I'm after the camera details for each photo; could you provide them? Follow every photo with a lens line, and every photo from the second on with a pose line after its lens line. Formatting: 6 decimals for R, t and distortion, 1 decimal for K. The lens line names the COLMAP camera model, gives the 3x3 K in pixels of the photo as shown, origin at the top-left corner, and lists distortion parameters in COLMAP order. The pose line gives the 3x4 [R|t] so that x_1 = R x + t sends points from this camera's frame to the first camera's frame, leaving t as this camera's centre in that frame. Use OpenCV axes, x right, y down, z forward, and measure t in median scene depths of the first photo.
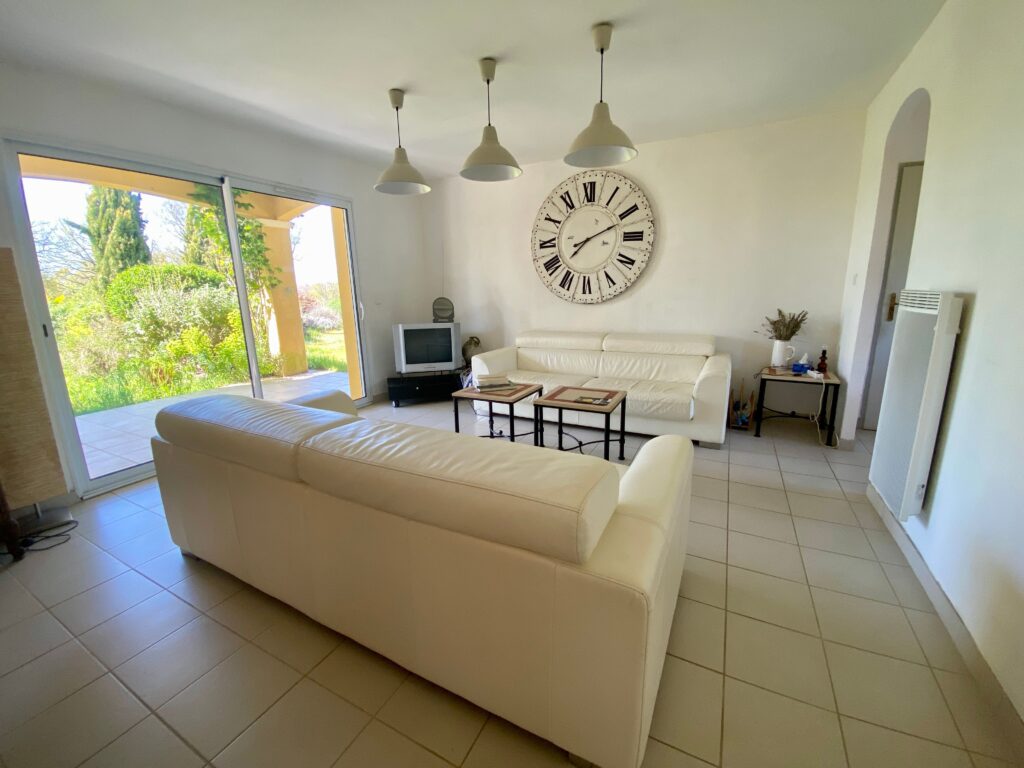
lens RADIAL K [[416.1, 0, 512.0], [0, 416.1, 384.0], [0, 0, 1]] dist [0.037764, -0.028374]
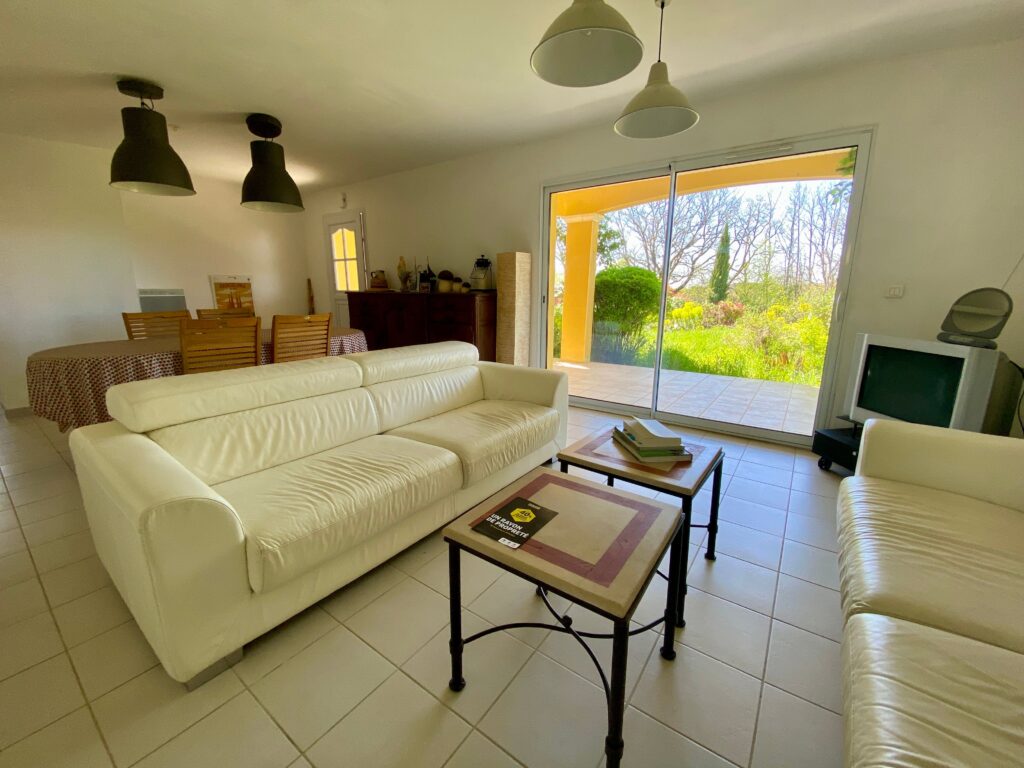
lens RADIAL K [[416.1, 0, 512.0], [0, 416.1, 384.0], [0, 0, 1]] dist [0.037764, -0.028374]
pose [[-0.135359, 0.232845, -0.963048, 0.374101], [-0.222369, 0.940058, 0.258541, -0.130101], [0.965521, 0.249148, -0.075468, 0.653382]]
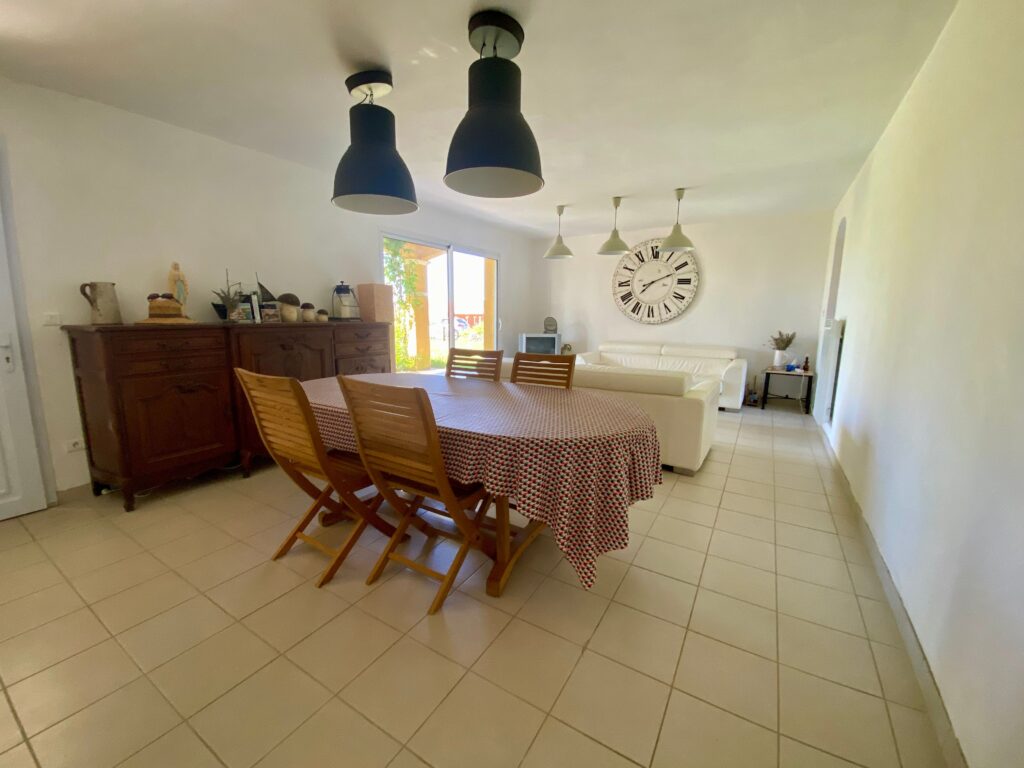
lens RADIAL K [[416.1, 0, 512.0], [0, 416.1, 384.0], [0, 0, 1]] dist [0.037764, -0.028374]
pose [[0.997121, 0.042829, -0.062575, -0.223826], [-0.046064, 0.997625, -0.051201, 0.129257], [0.060233, 0.053936, 0.996726, -0.542678]]
